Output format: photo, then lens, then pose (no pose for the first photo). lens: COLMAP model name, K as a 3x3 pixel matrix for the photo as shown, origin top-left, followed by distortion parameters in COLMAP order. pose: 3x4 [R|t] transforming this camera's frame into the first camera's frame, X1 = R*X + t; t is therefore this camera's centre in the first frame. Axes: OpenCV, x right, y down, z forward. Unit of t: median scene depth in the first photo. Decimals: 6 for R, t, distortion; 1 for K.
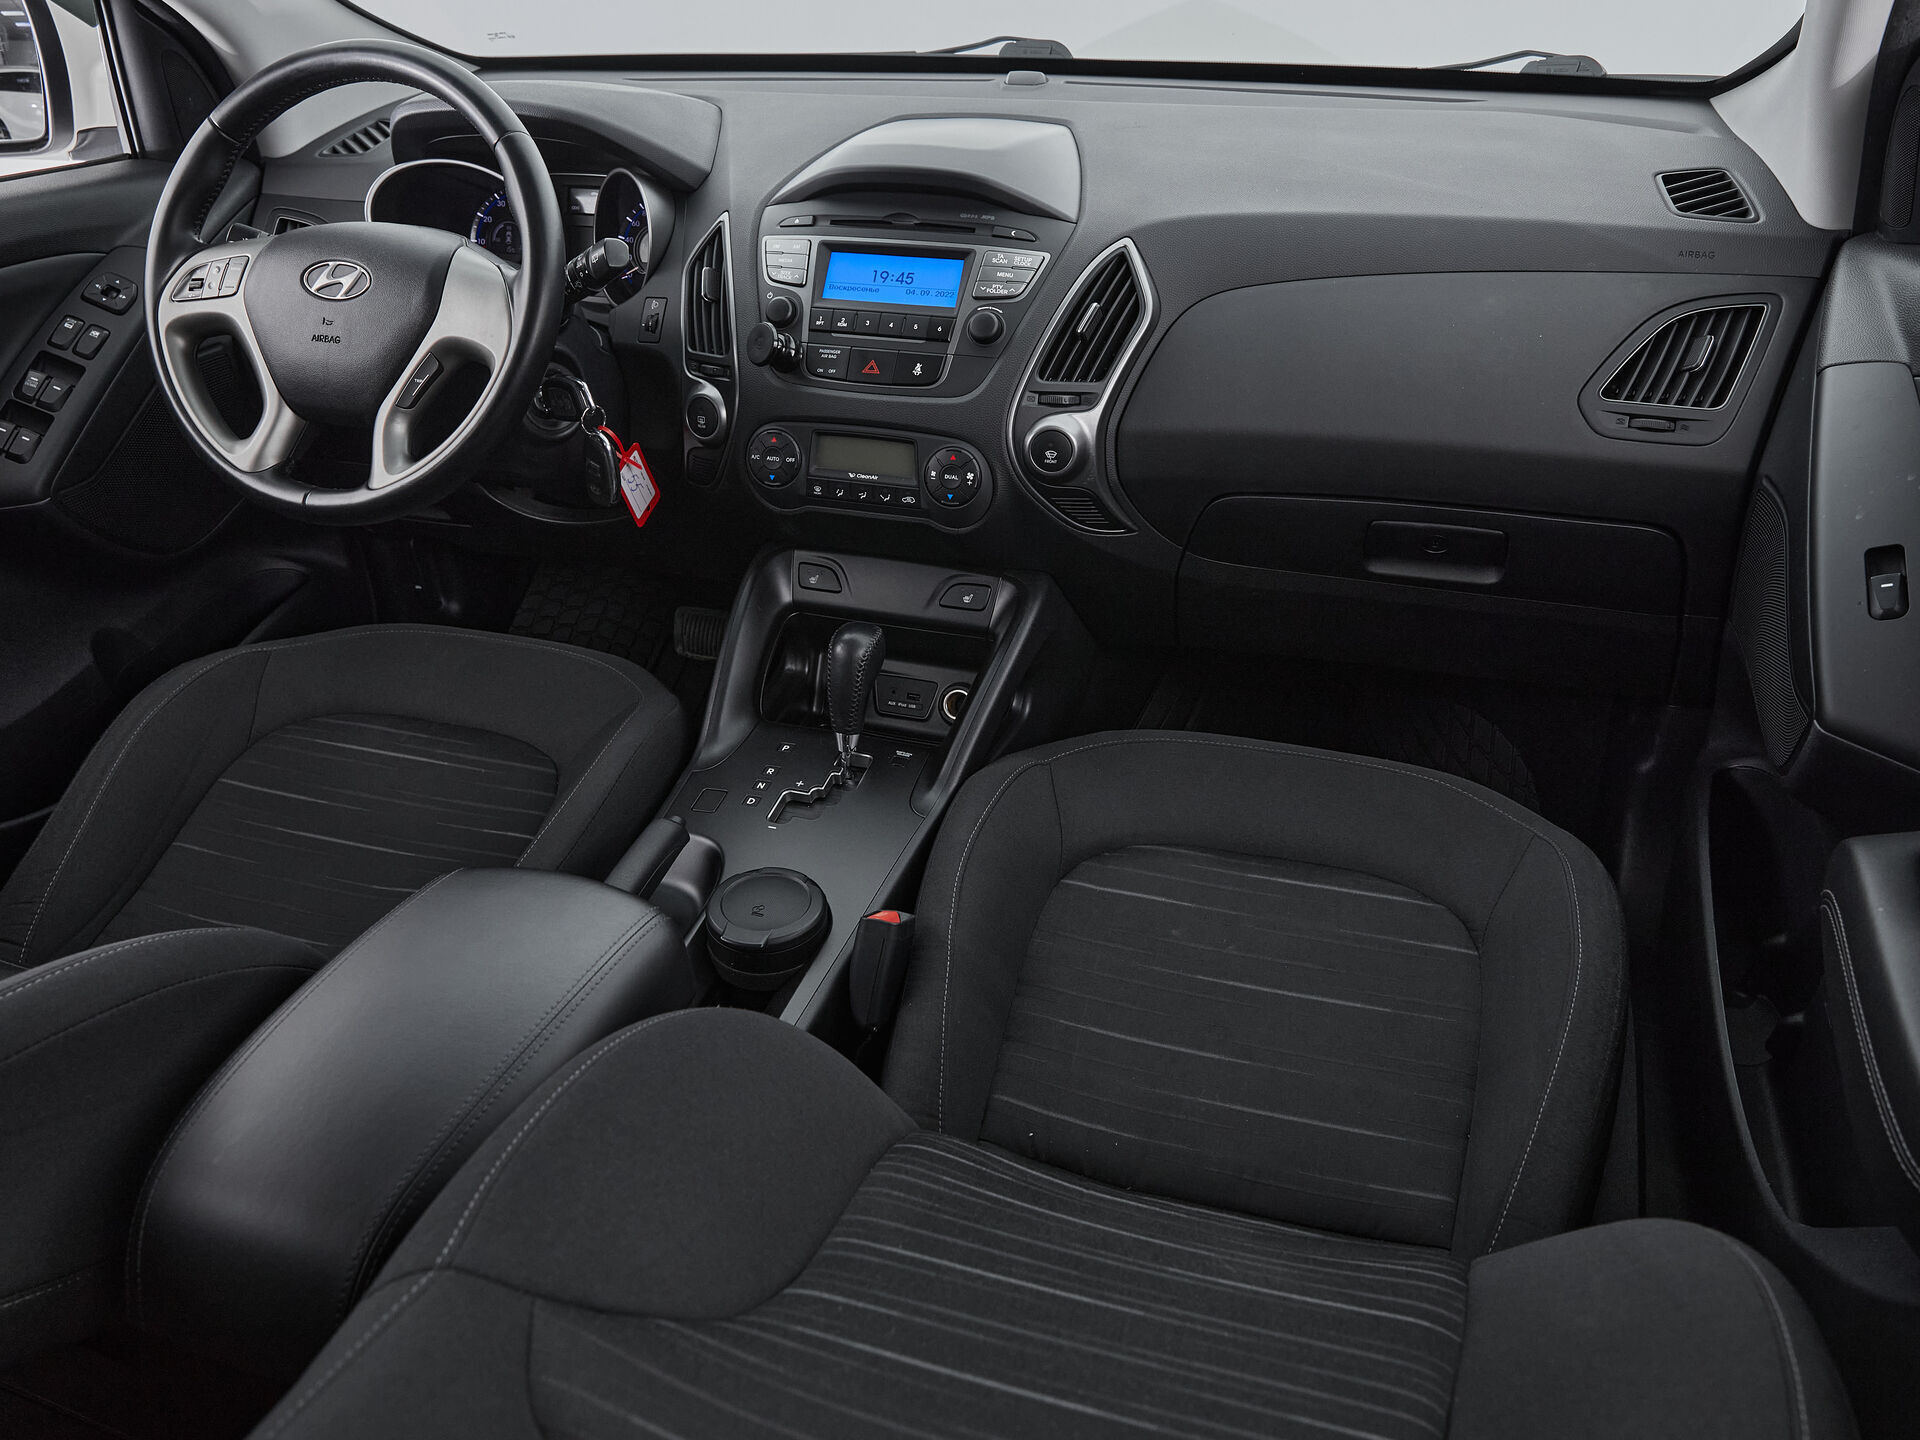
lens RADIAL K [[1494.7, 0, 960.0], [0, 1494.7, 720.0], [0, 0, 1]] dist [-0.007080, -0.001274]
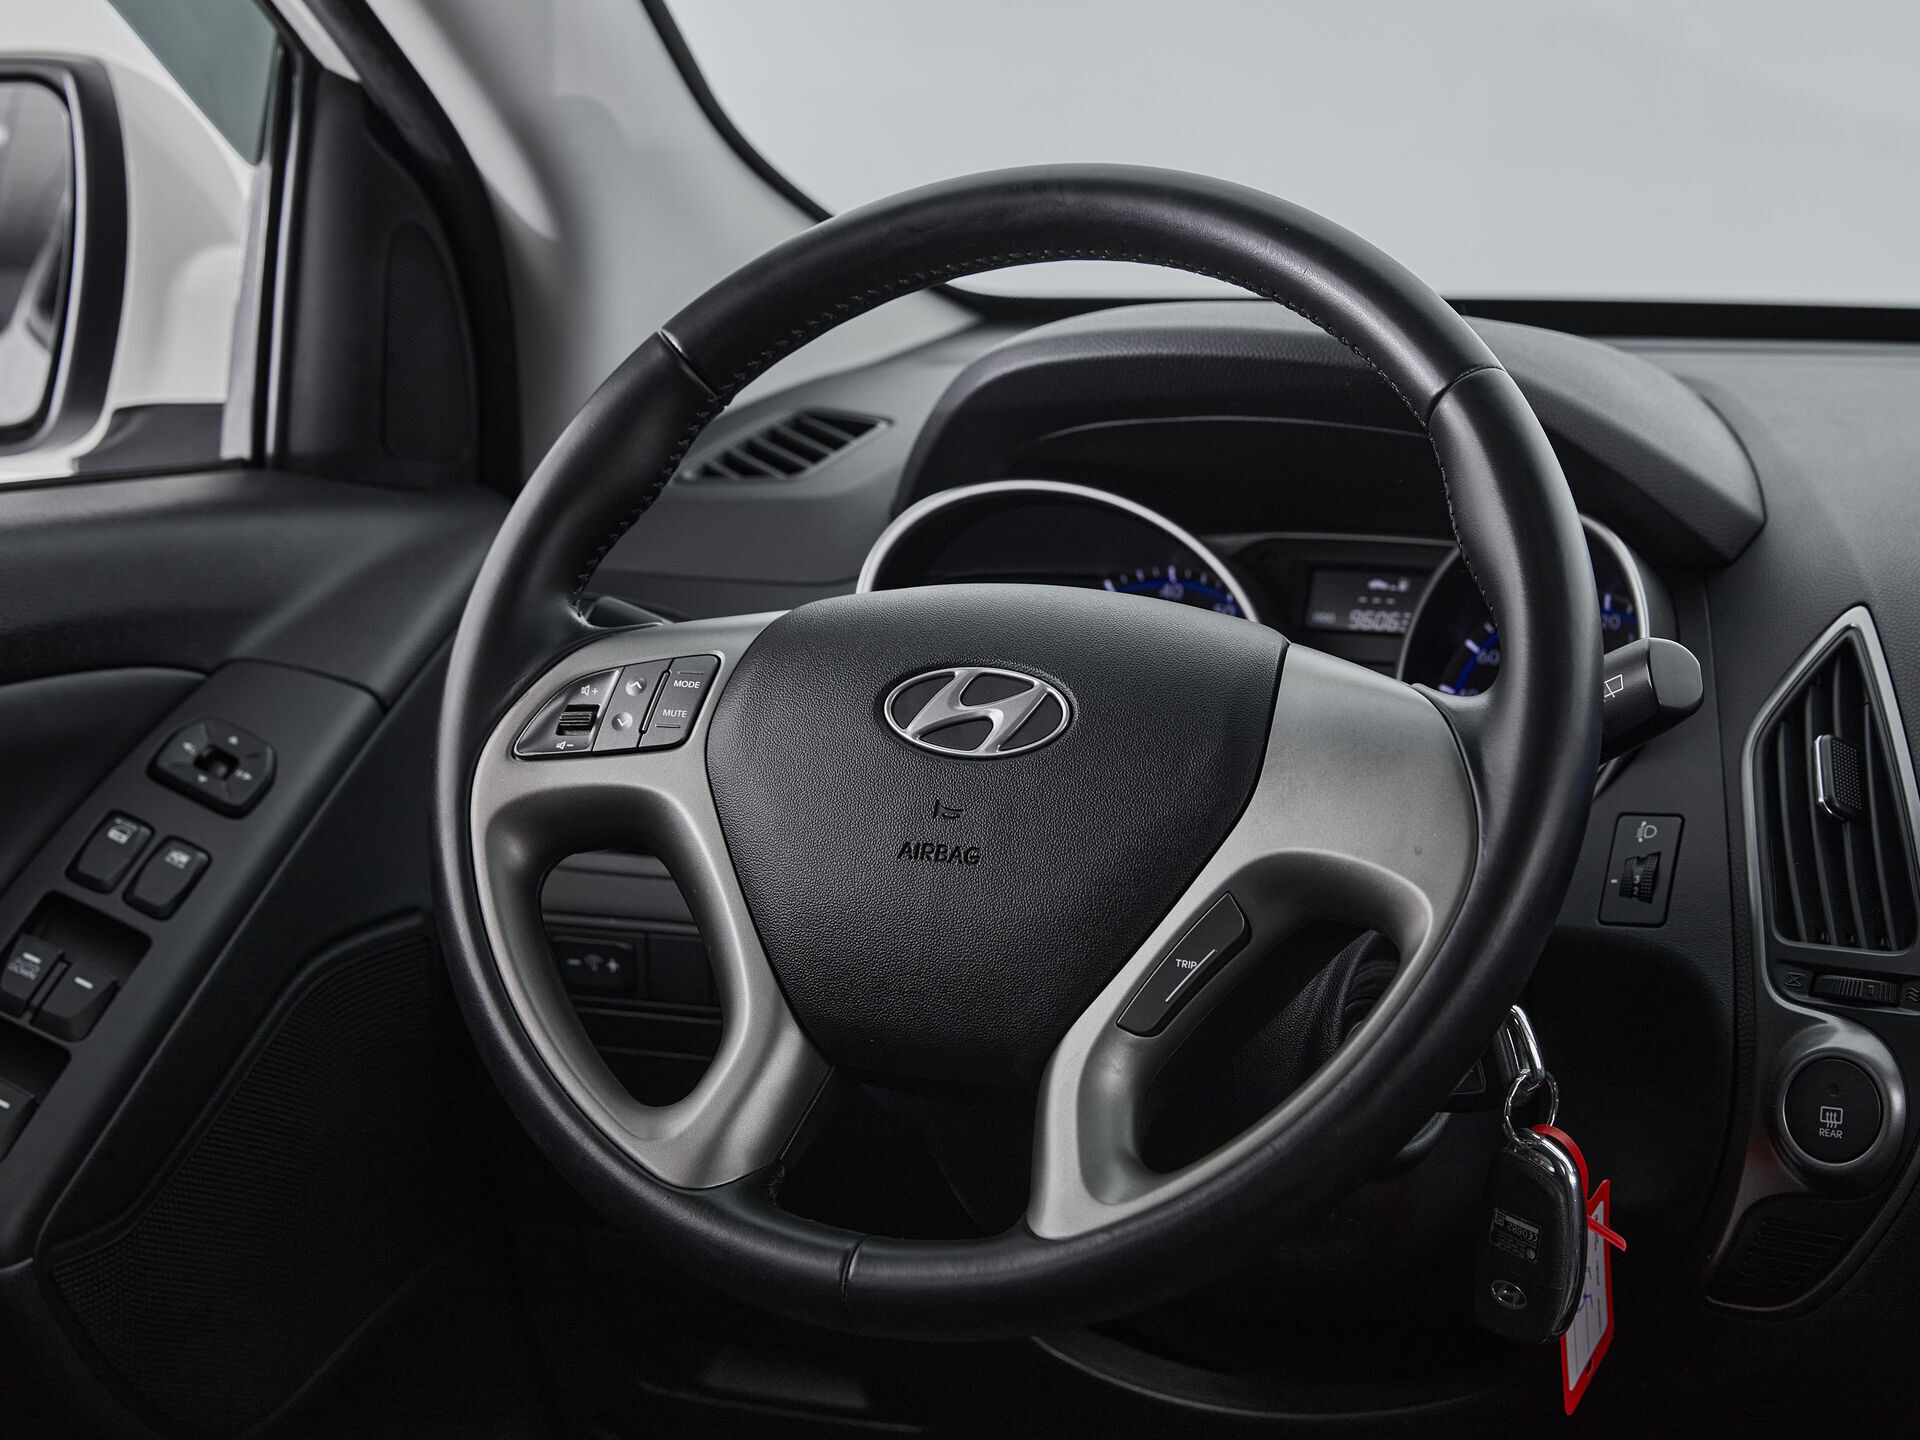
lens RADIAL K [[4025.9, 0, 960.0], [0, 4025.9, 720.0], [0, 0, 1]] dist [-0.069744, -0.115029]
pose [[0.994597, 0.029164, -0.099629, -0.304321], [-0.062521, 0.934431, -0.350613, 0.072514], [0.082871, 0.354947, 0.931206, 0.021632]]
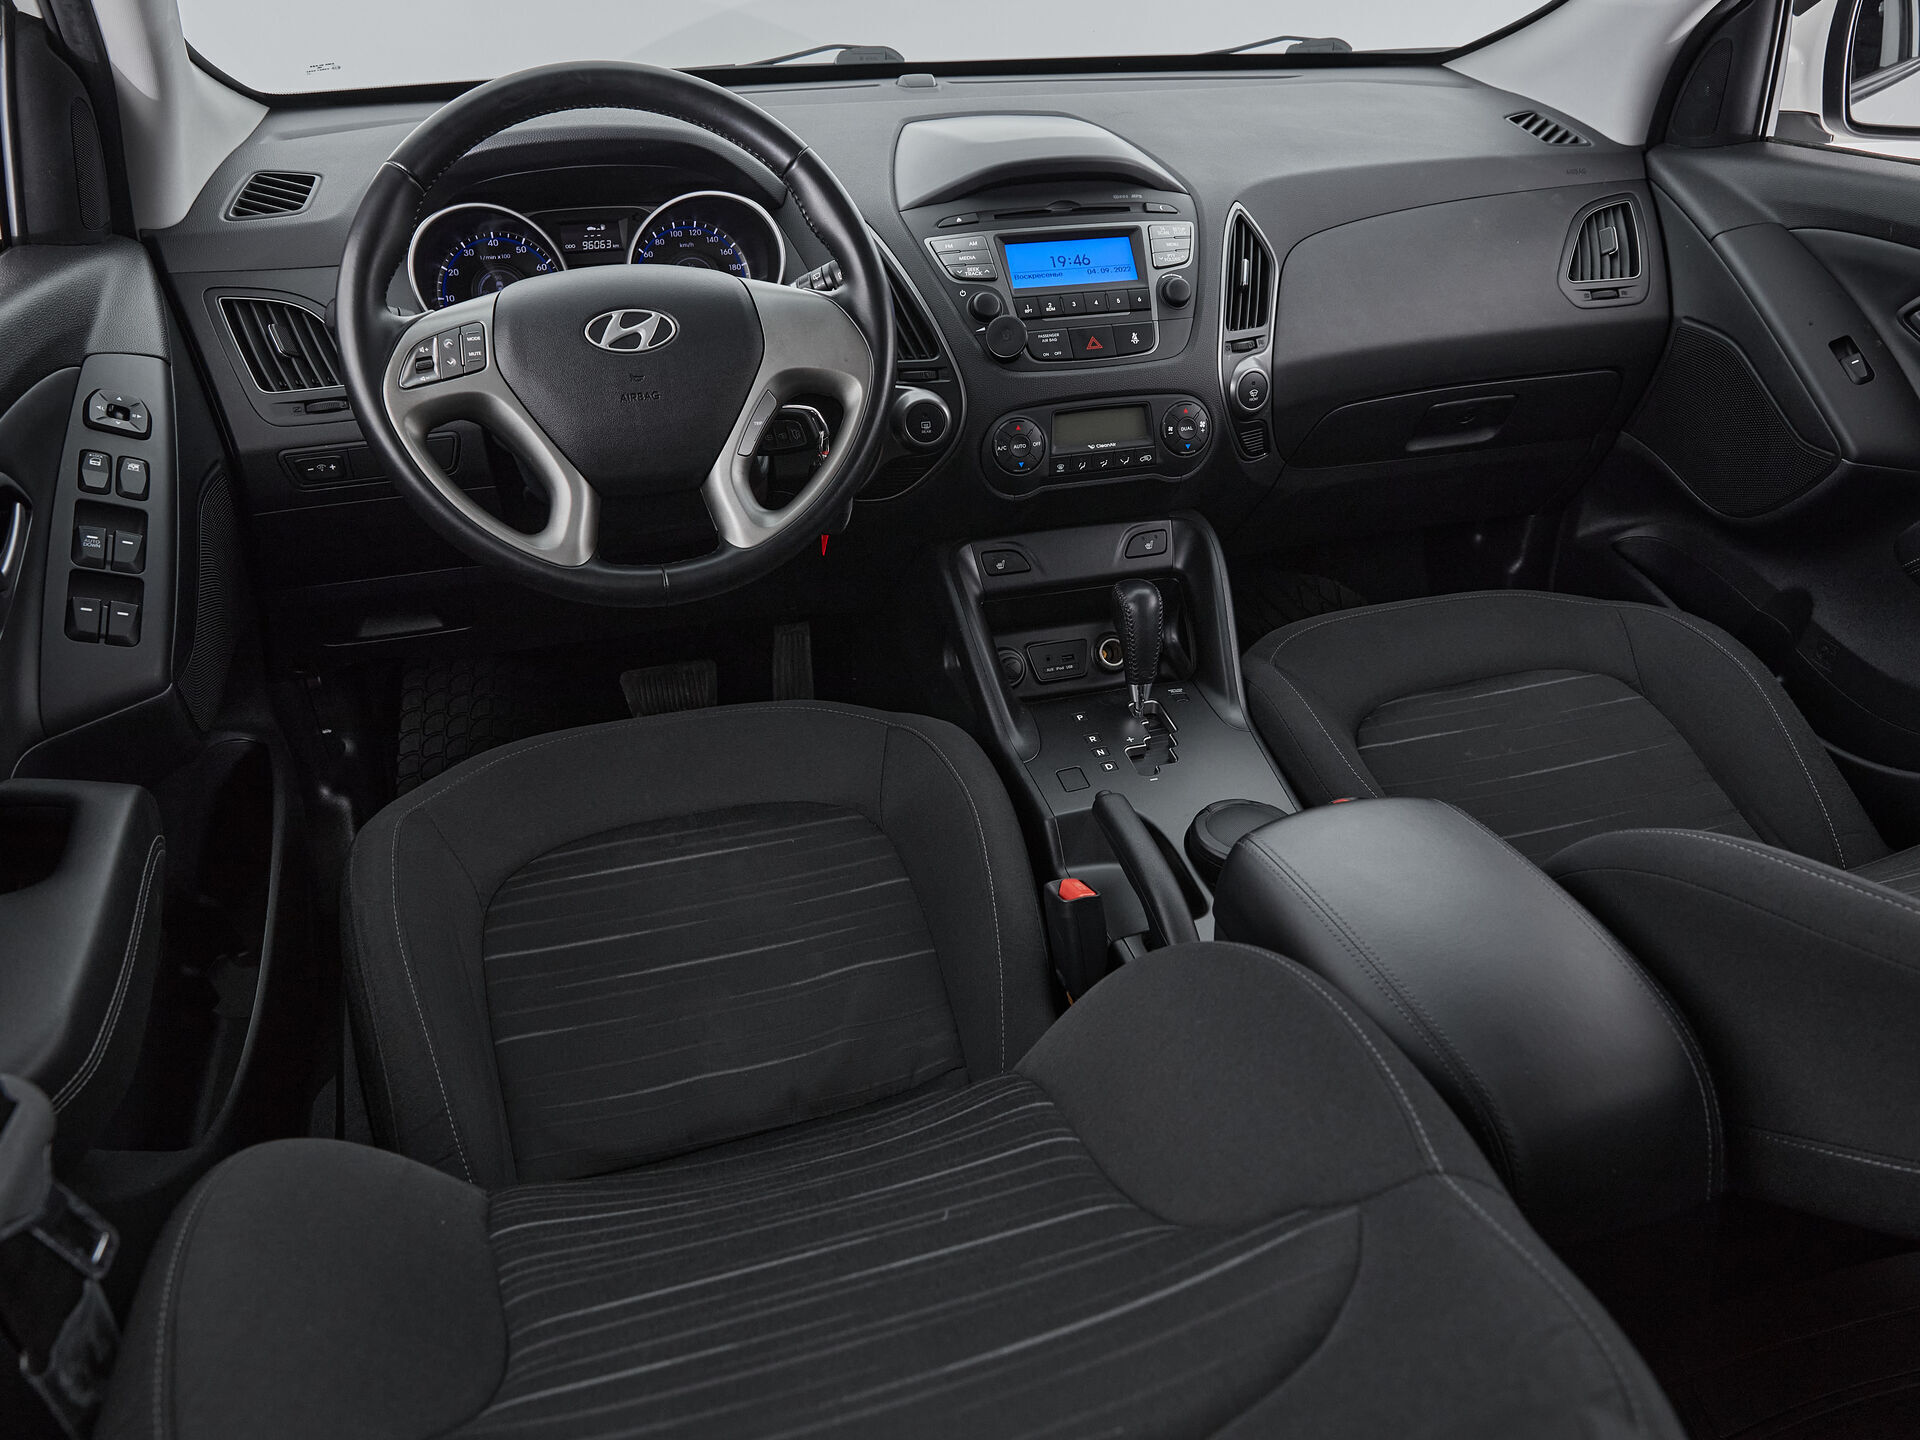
lens RADIAL K [[1485.1, 0, 1015.7], [0, 1485.1, 701.5], [0, 0, 1]] dist [-0.007185, -0.004777]
pose [[0.807624, -0.271750, 0.523349, -0.723031], [0.281687, 0.957470, 0.062473, -0.072396], [-0.518069, 0.096966, 0.849825, 0.150629]]
